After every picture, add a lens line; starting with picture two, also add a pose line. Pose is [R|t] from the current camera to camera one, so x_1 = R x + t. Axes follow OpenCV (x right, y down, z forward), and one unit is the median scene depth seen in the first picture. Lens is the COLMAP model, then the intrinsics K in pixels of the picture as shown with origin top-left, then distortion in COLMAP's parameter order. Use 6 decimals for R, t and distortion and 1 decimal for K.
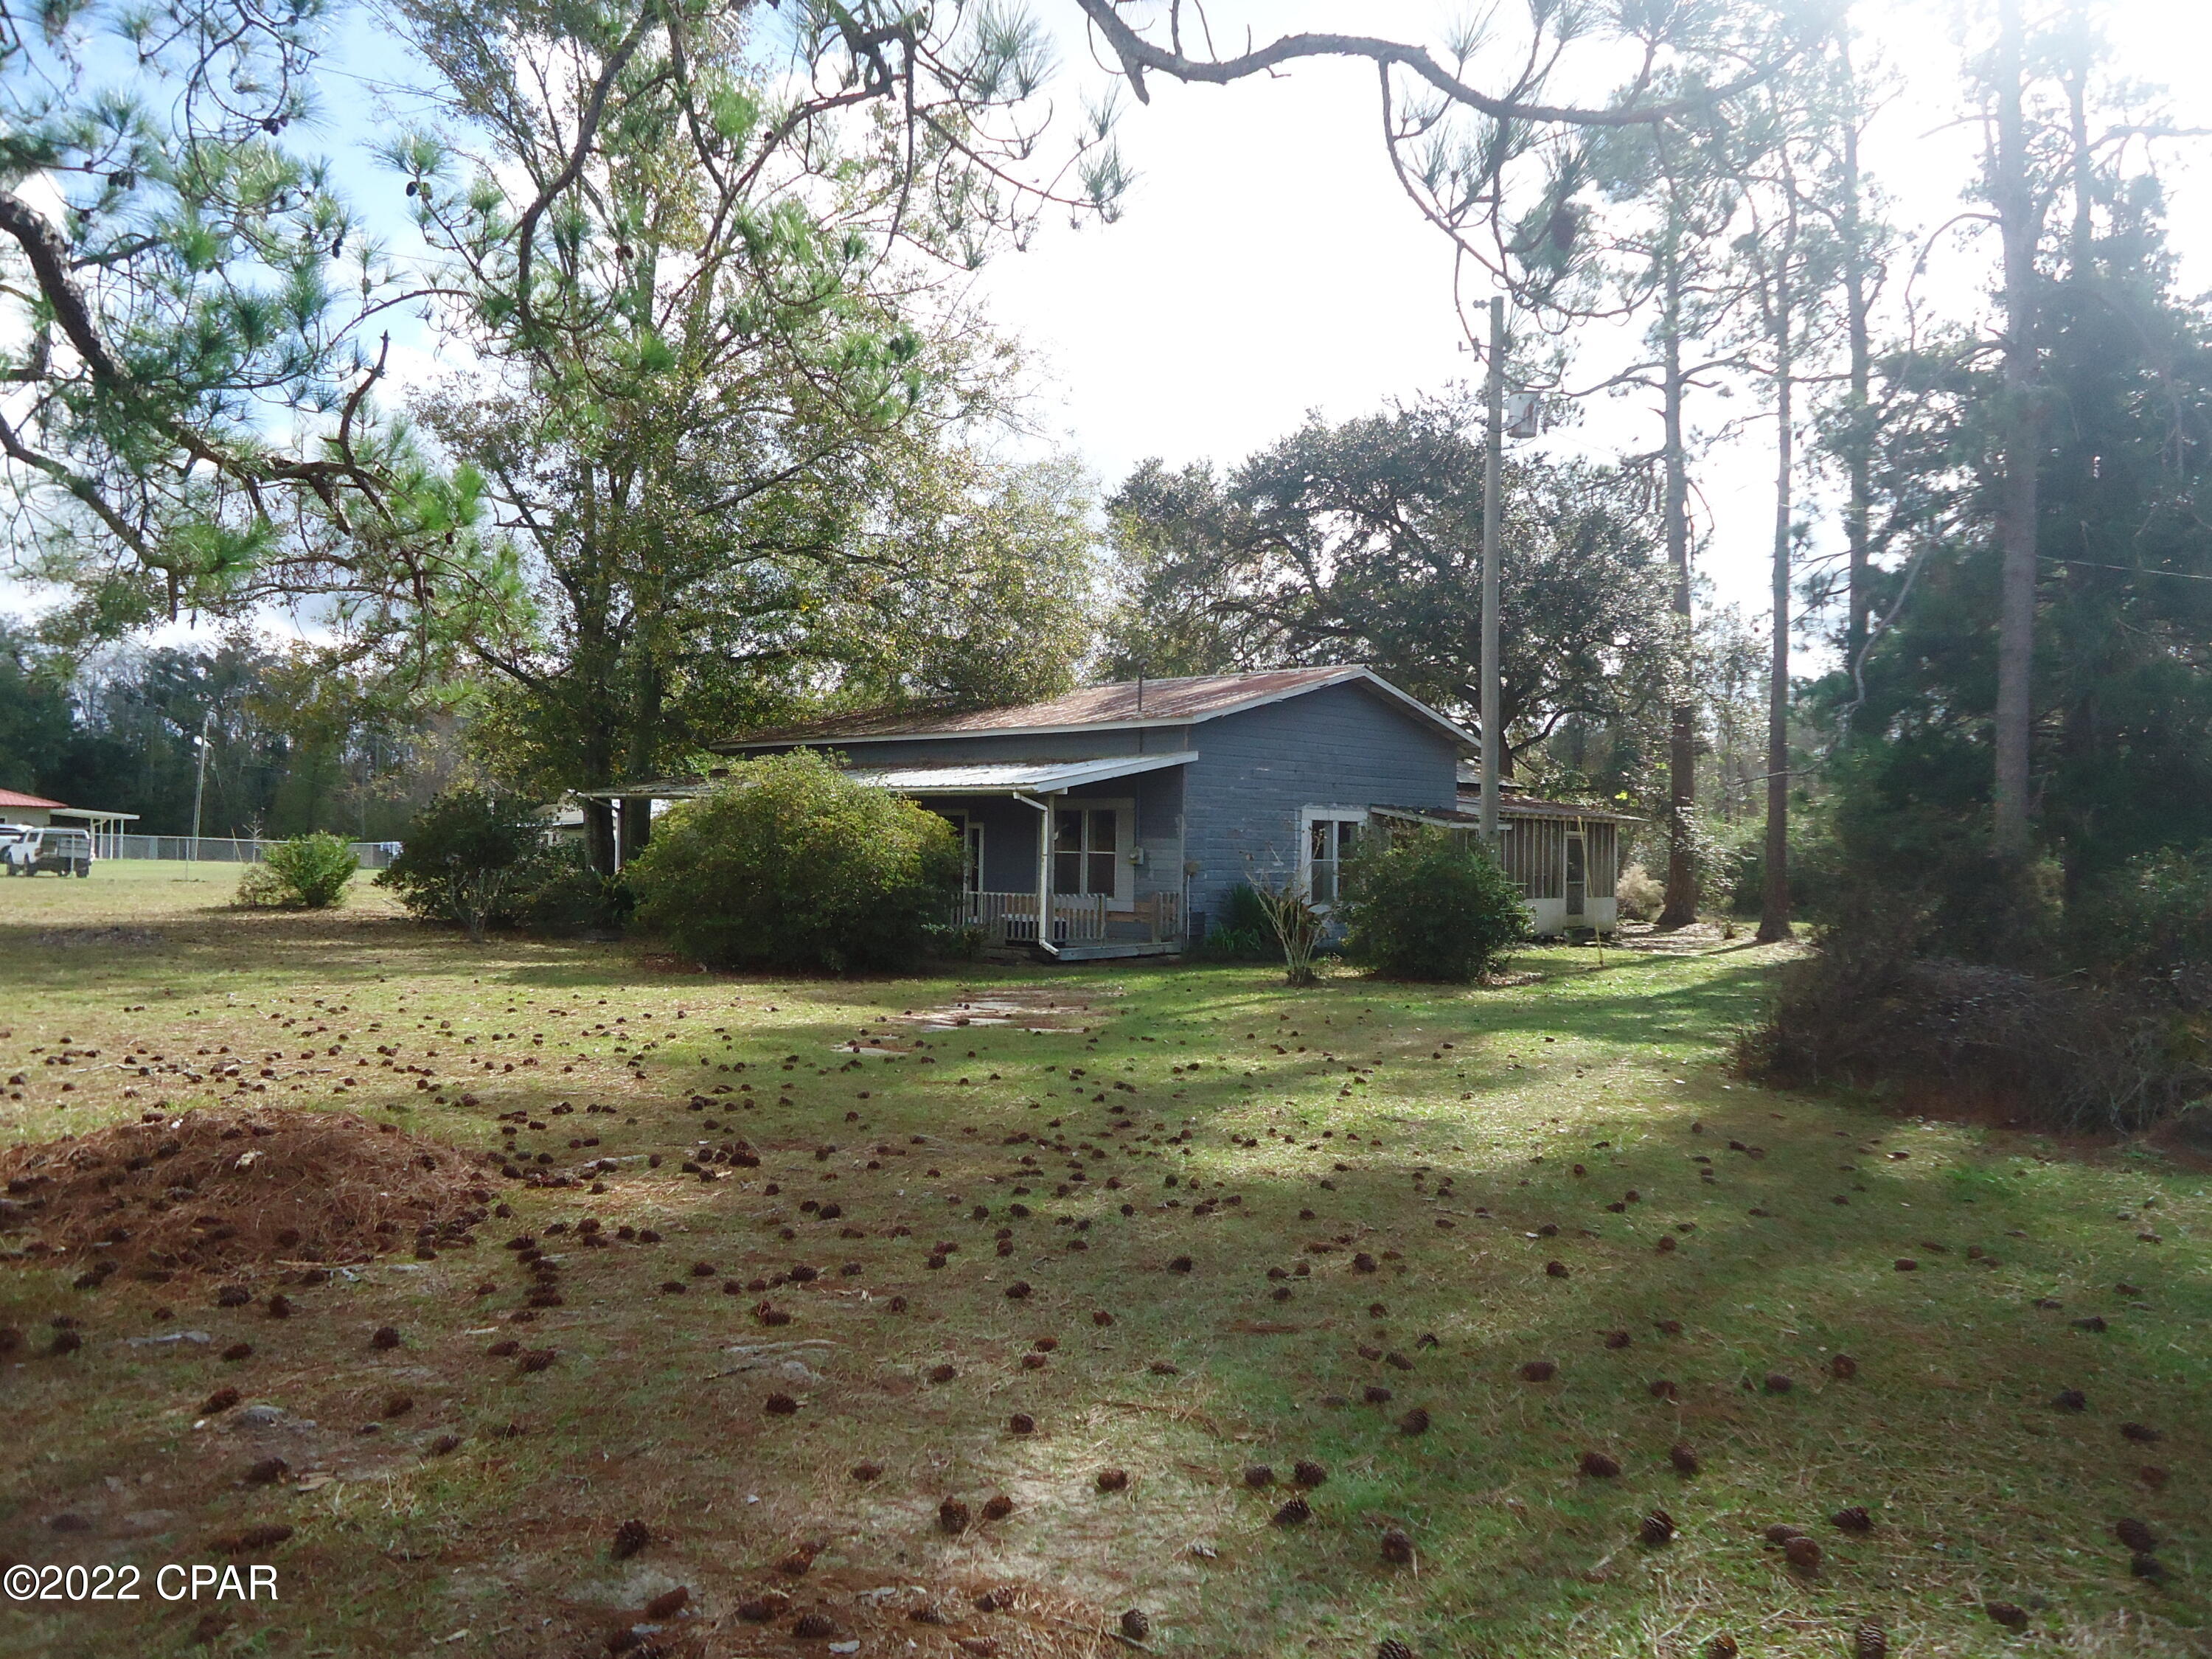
lens RADIAL K [[1597.8, 0, 1105.3], [0, 1597.8, 825.5], [0, 0, 1]] dist [-0.010089, 0.001329]
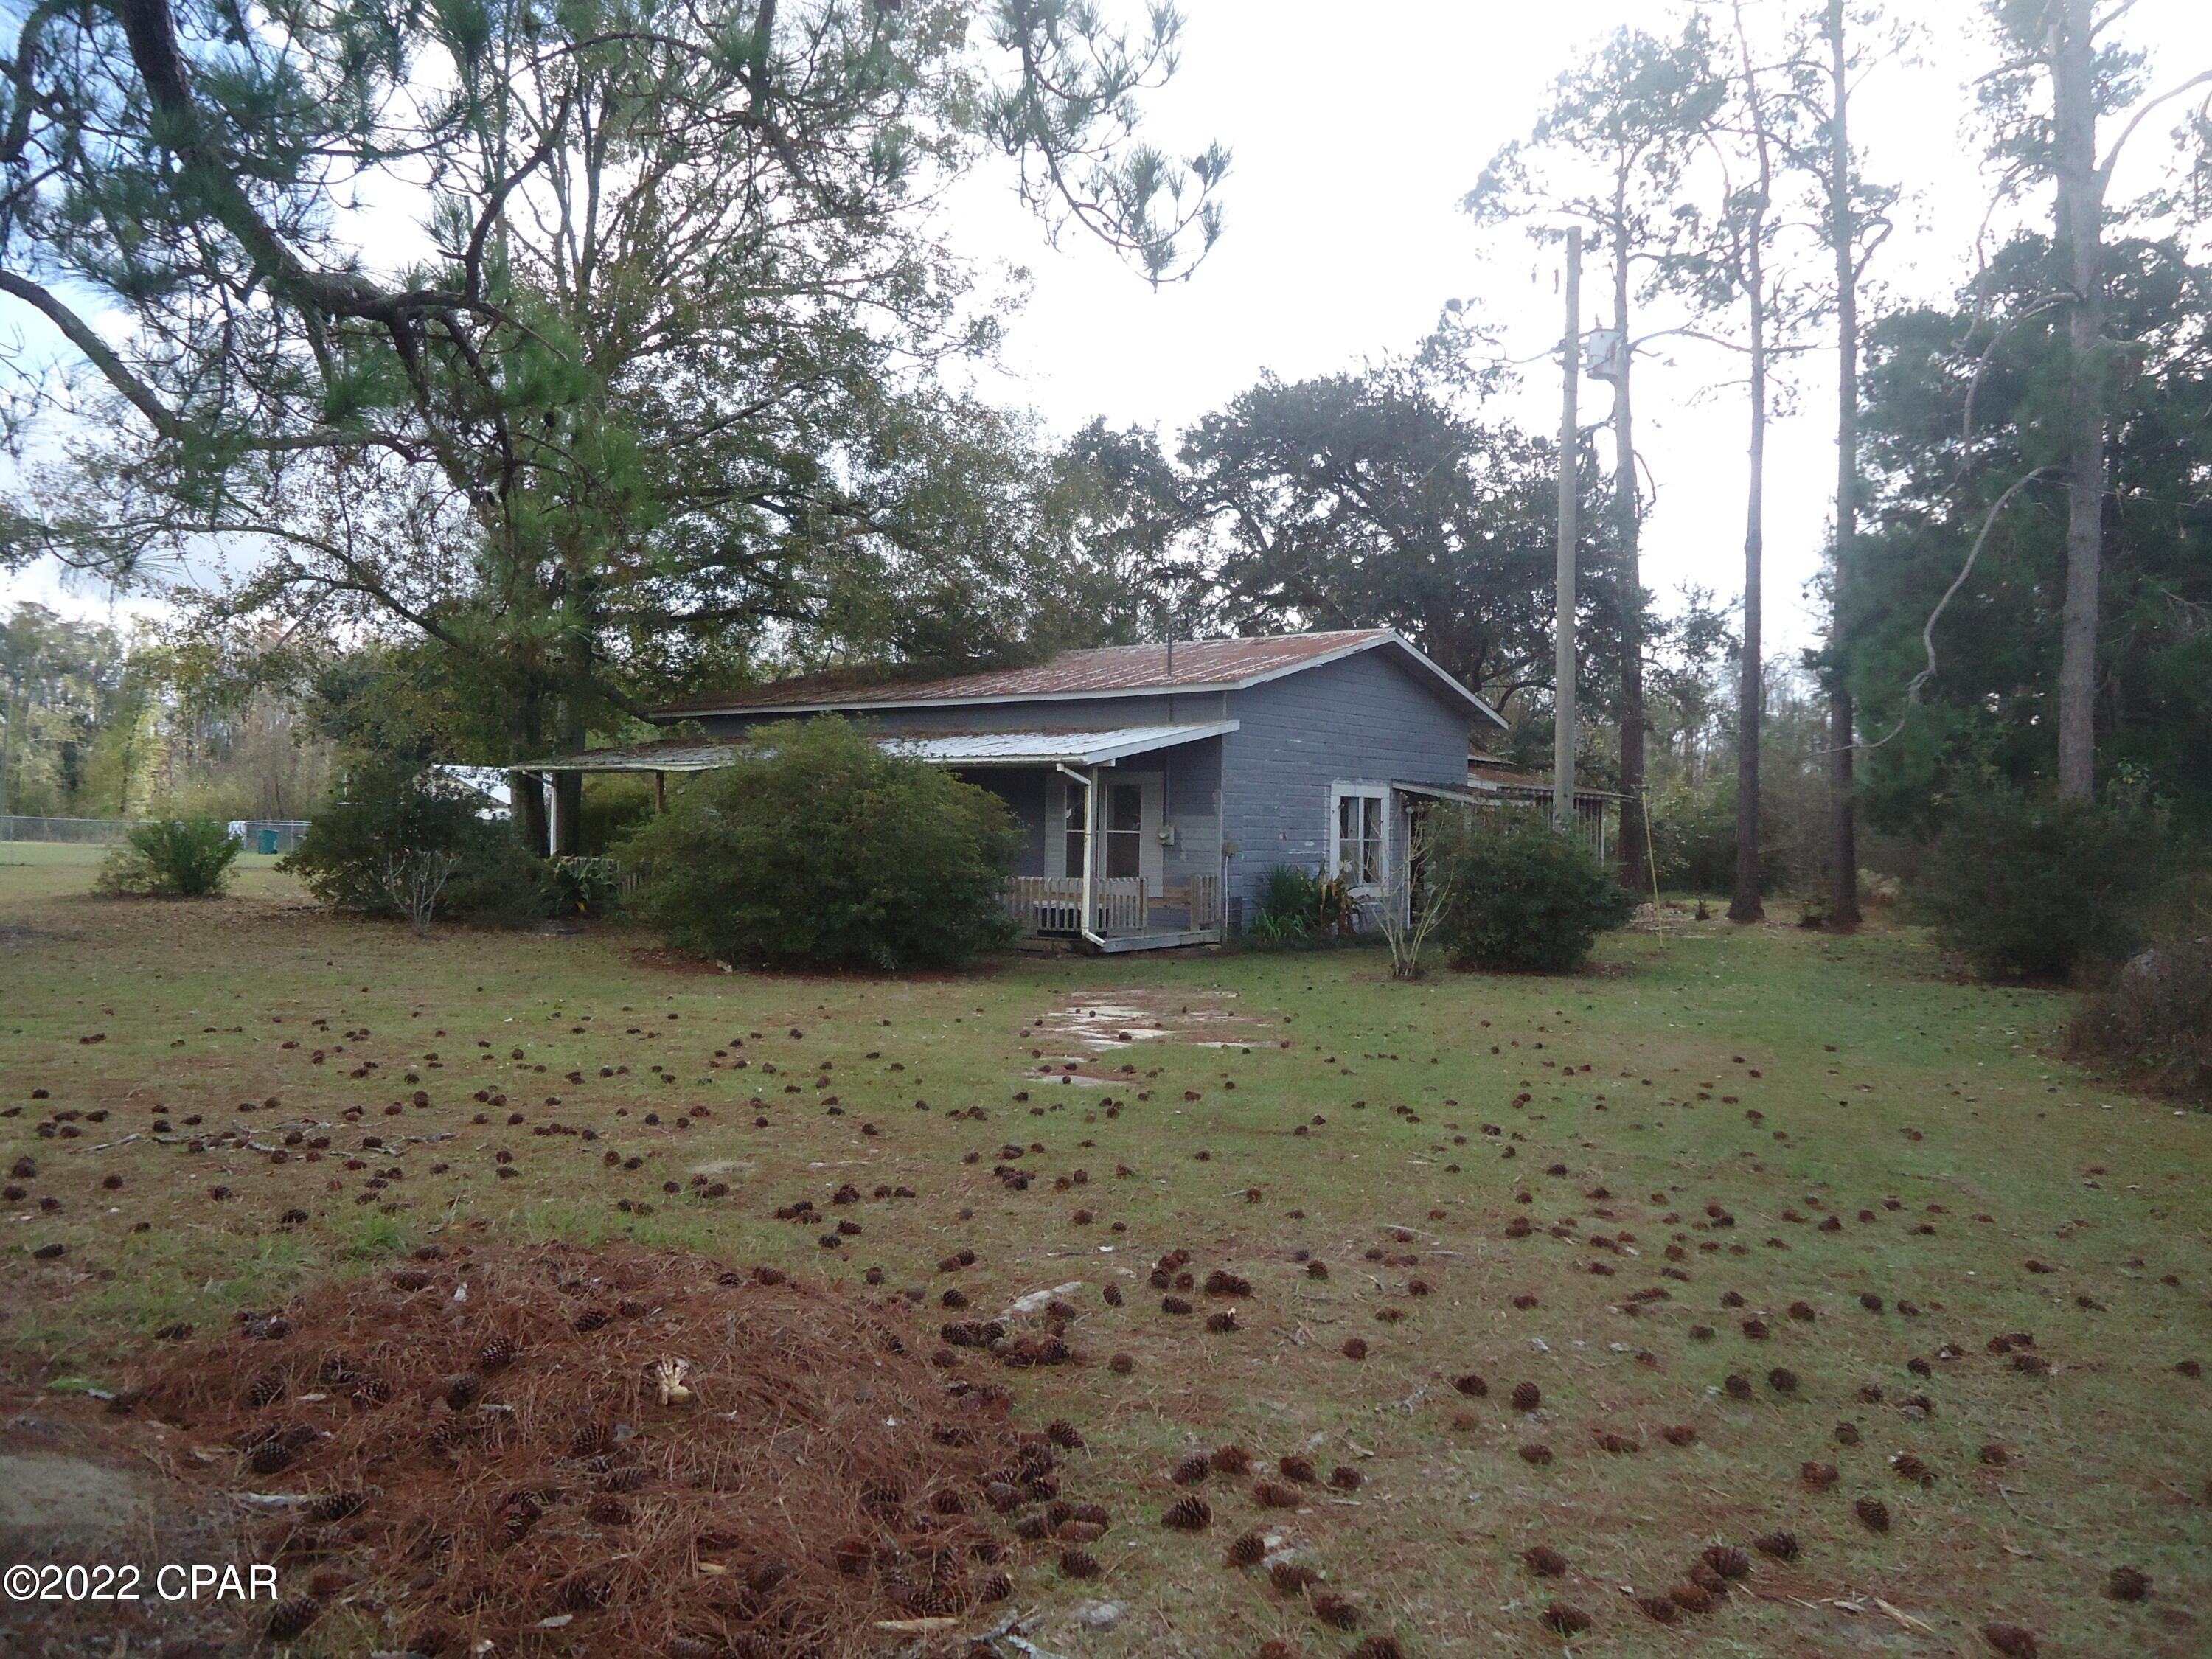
lens RADIAL K [[1597.8, 0, 1105.3], [0, 1597.8, 825.5], [0, 0, 1]] dist [-0.010089, 0.001329]
pose [[0.995278, -0.001183, 0.097055, -0.091316], [-0.000124, 0.999909, 0.013462, 0.001164], [-0.097062, -0.013411, 0.995188, 0.089073]]
